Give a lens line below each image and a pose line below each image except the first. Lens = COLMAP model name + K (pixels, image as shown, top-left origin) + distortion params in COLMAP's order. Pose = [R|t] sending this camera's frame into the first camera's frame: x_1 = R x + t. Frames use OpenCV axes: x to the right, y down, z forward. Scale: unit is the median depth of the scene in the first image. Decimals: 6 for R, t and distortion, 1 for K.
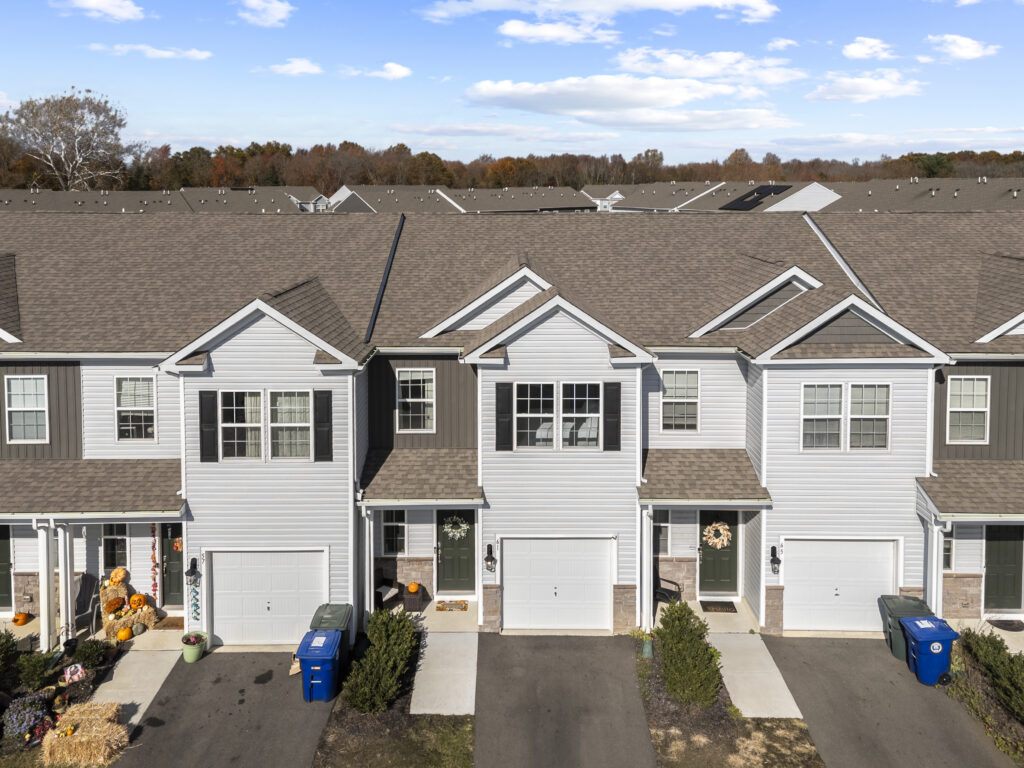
lens RADIAL K [[725.0, 0, 509.8], [0, 725.0, 294.5], [0, 0, 1]] dist [0.053043, -0.041549]
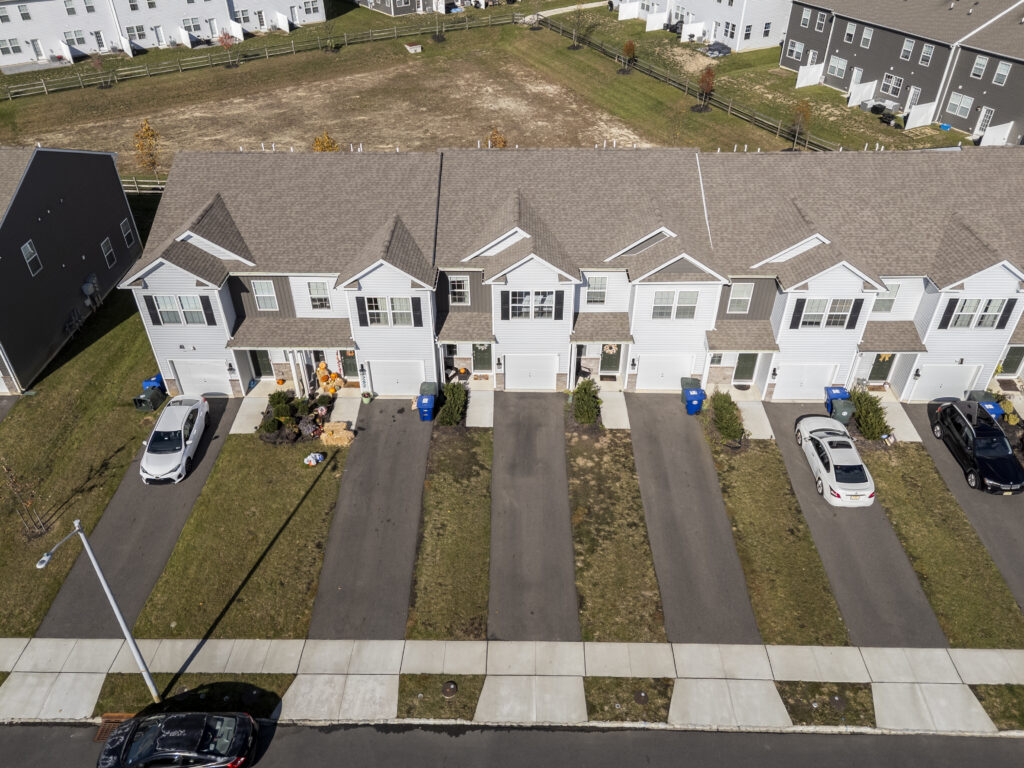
lens RADIAL K [[733.0, 0, 512.0], [0, 733.0, 384.0], [0, 0, 1]] dist [0.062378, -0.042613]
pose [[0.999936, 0.006399, -0.009368, 0.031234], [0.000020, 0.824745, 0.565505, -0.791436], [0.011345, -0.565469, 0.824692, -0.787955]]
